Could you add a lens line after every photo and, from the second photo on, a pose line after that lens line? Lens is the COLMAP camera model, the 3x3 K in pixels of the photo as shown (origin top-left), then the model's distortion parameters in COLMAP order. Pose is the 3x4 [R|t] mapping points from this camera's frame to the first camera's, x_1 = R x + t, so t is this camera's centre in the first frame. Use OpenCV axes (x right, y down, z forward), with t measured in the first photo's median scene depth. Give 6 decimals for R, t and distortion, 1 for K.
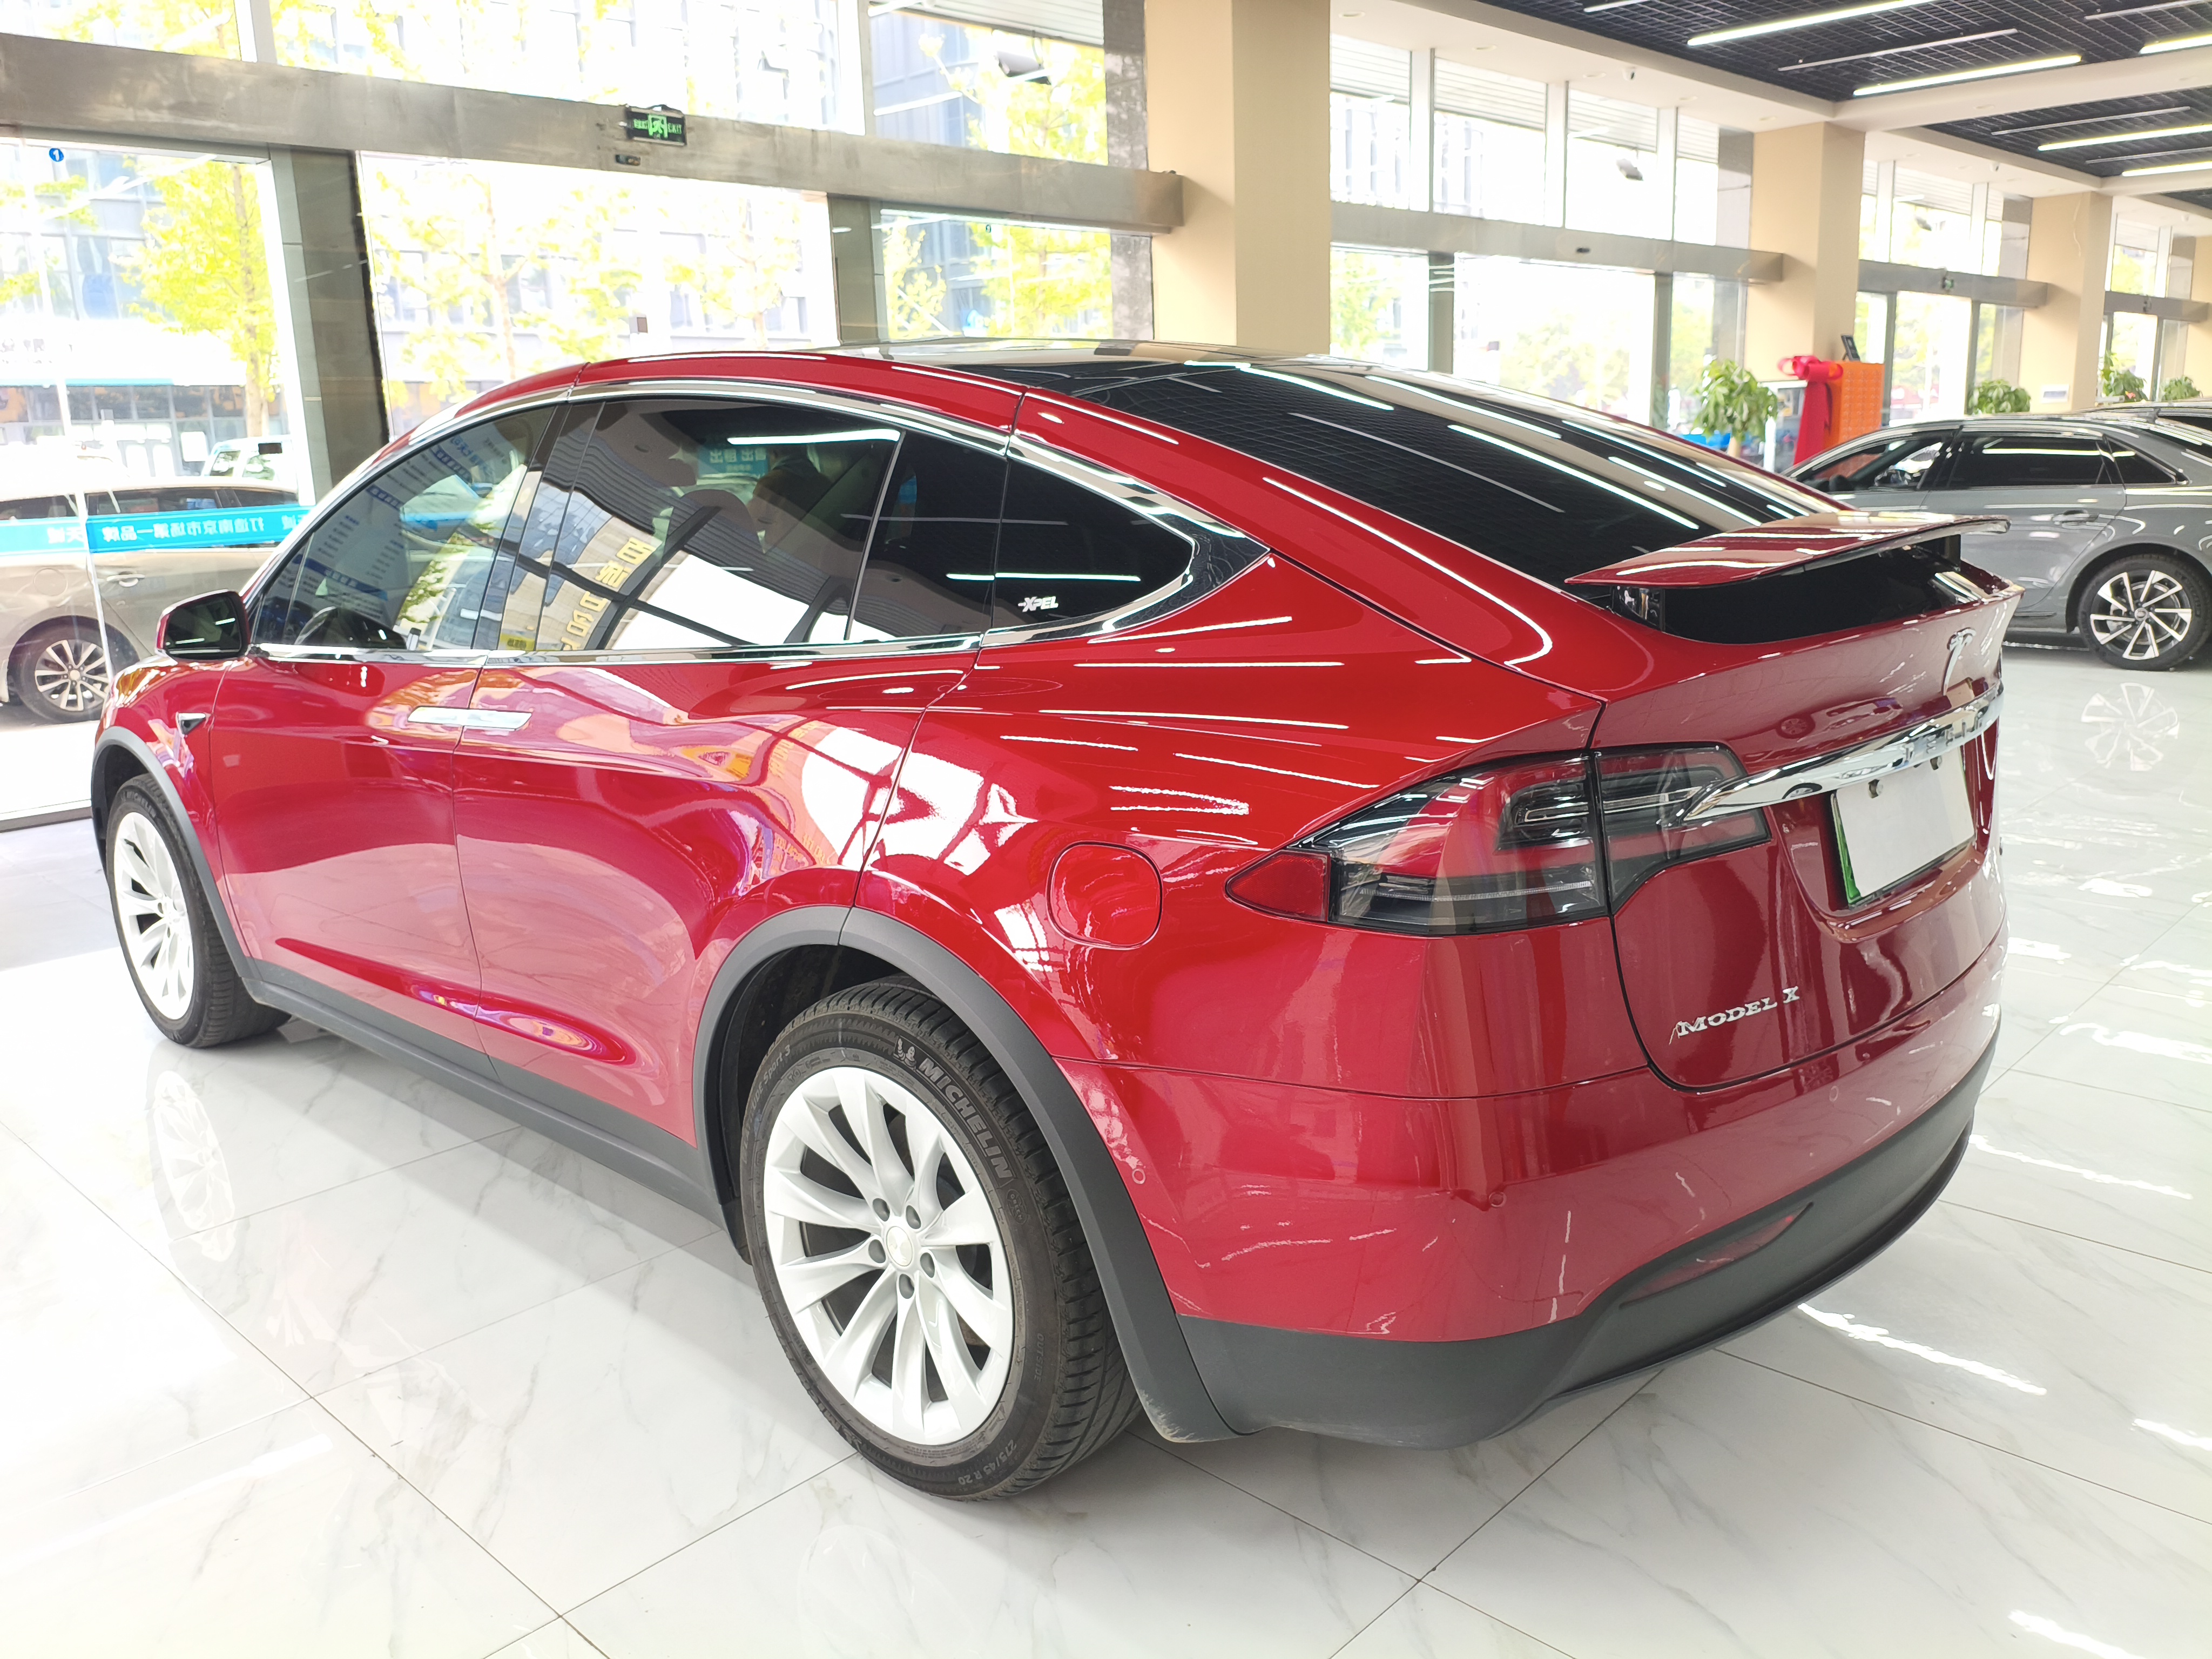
lens RADIAL K [[1705.1, 0, 1093.7], [0, 1705.1, 831.5], [0, 0, 1]] dist [-0.006349, -0.000291]
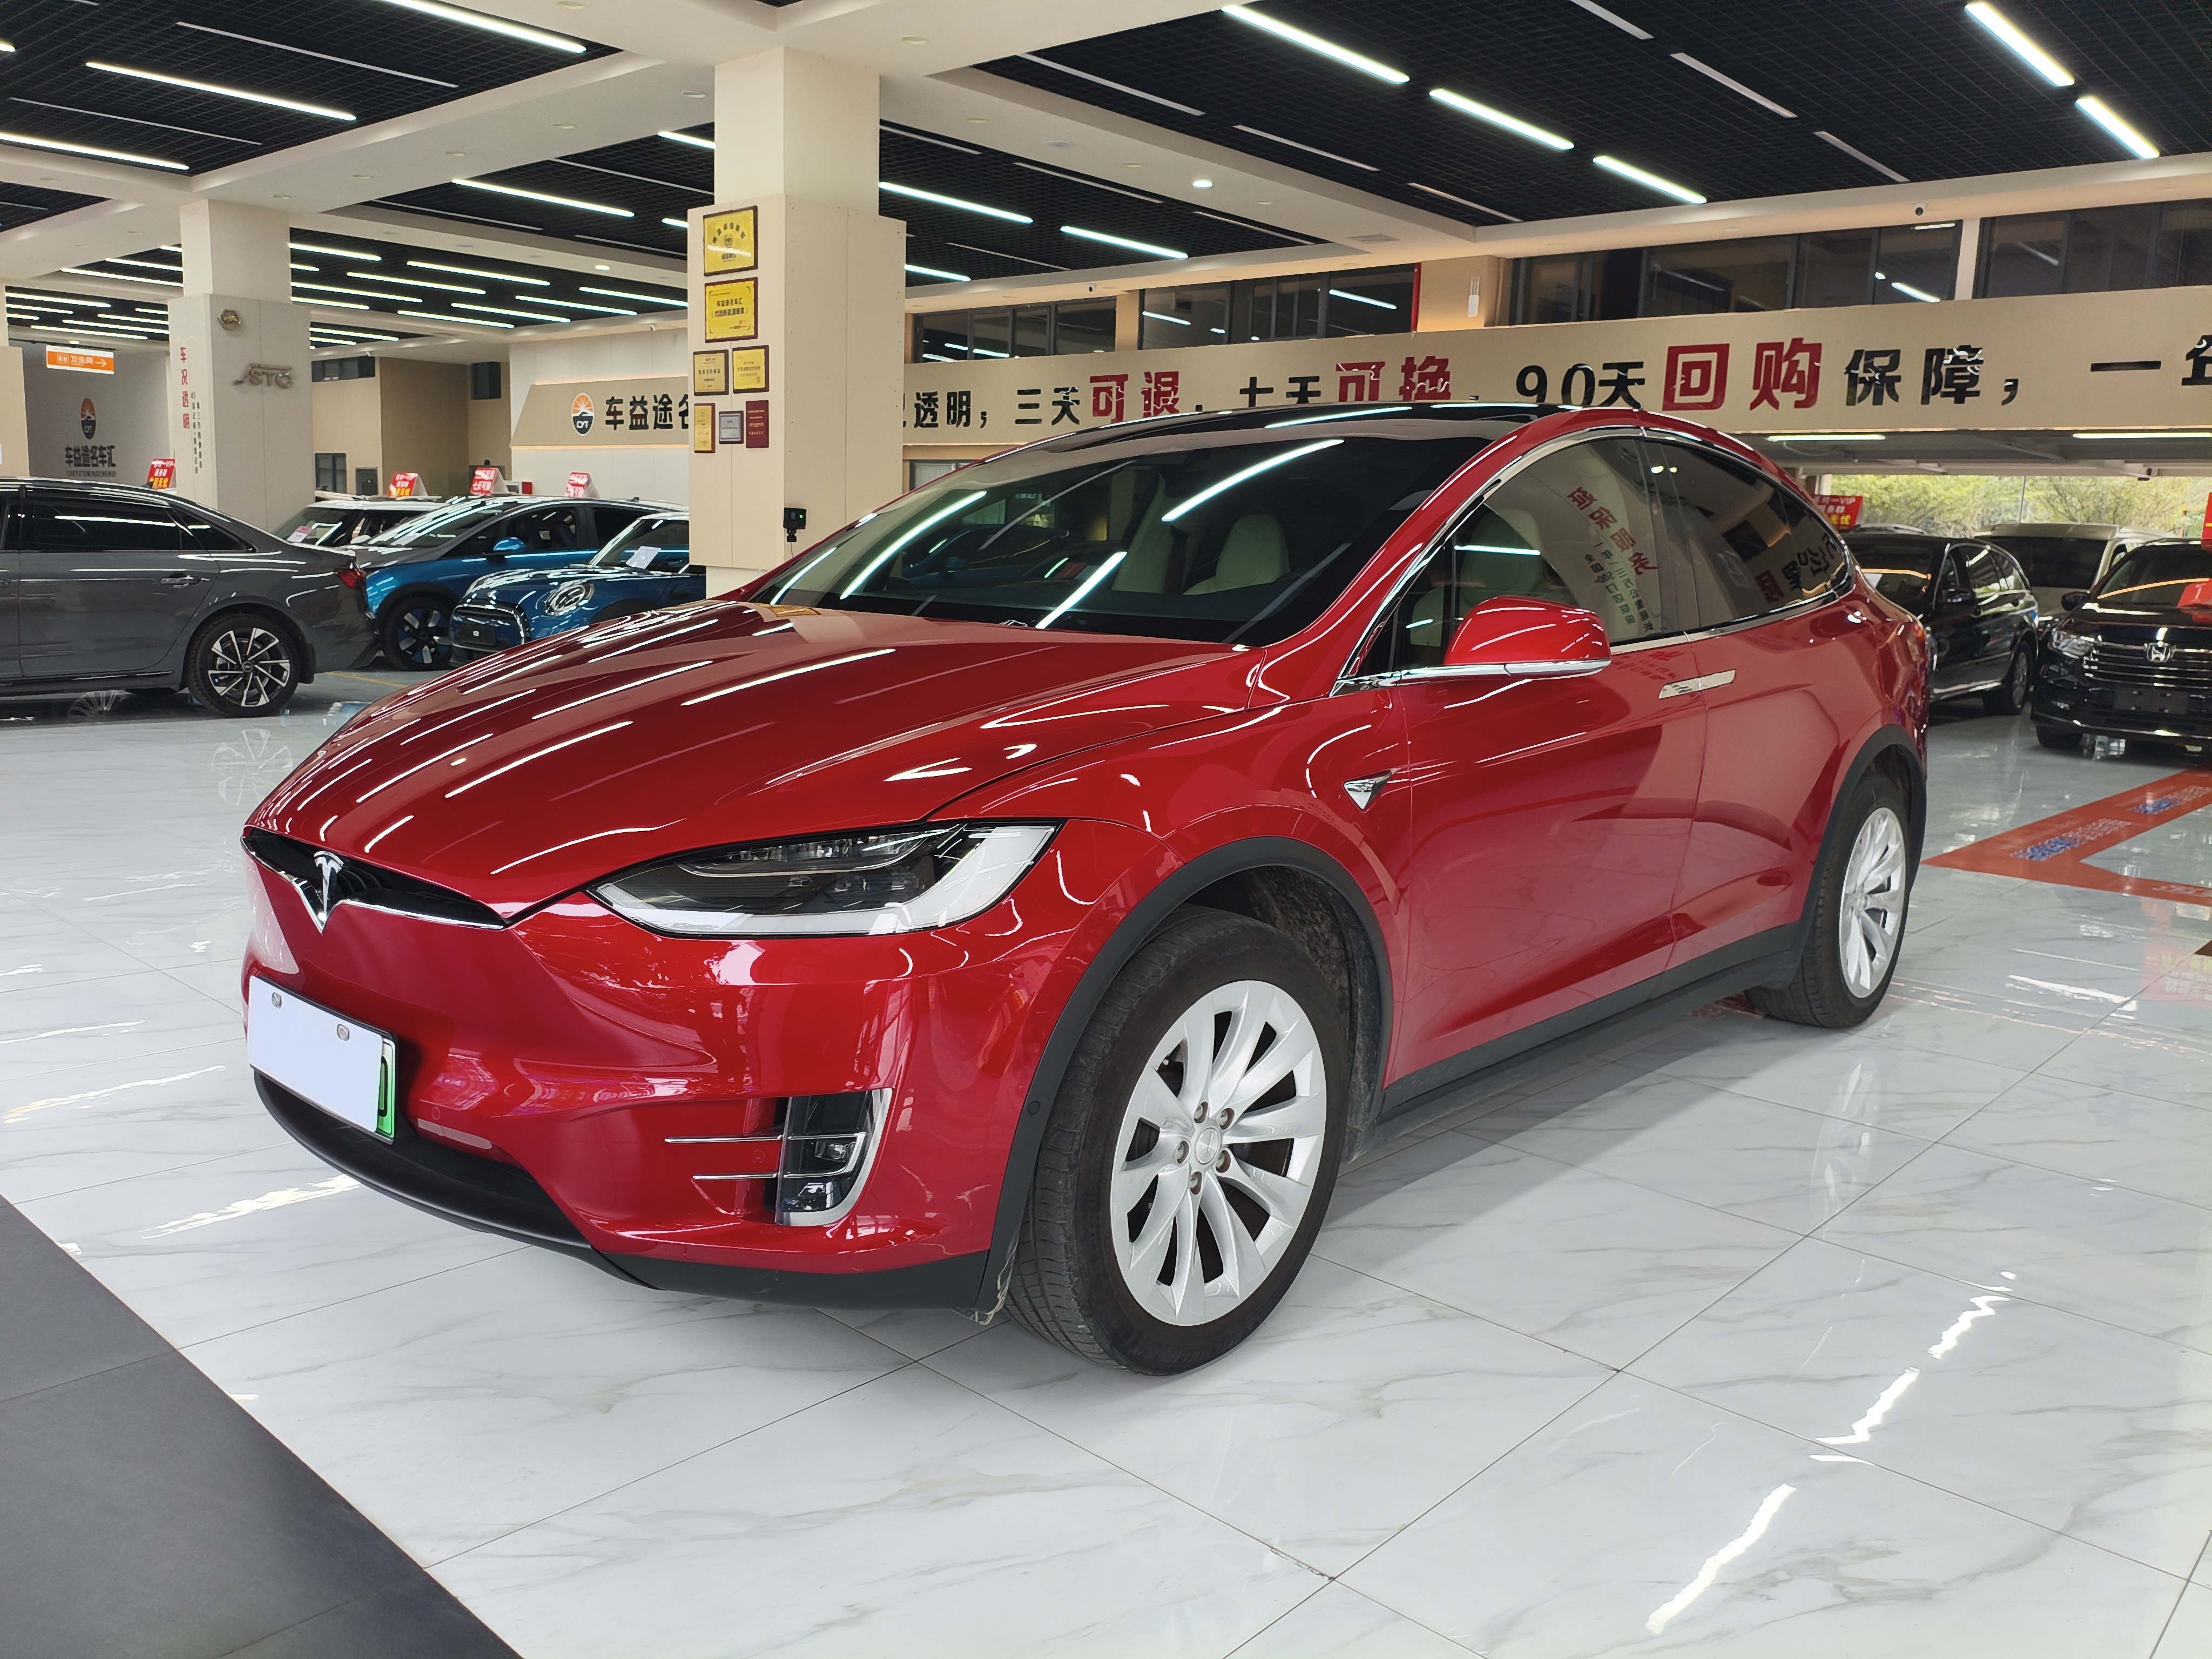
lens RADIAL K [[1705.1, 0, 1107.4], [0, 1705.1, 848.0], [0, 0, 1]] dist [-0.006349, -0.000291]
pose [[-0.015790, -0.145312, 0.989260, -0.523016], [0.183217, 0.972211, 0.145732, -0.072169], [-0.982946, 0.183551, 0.011272, 0.458061]]
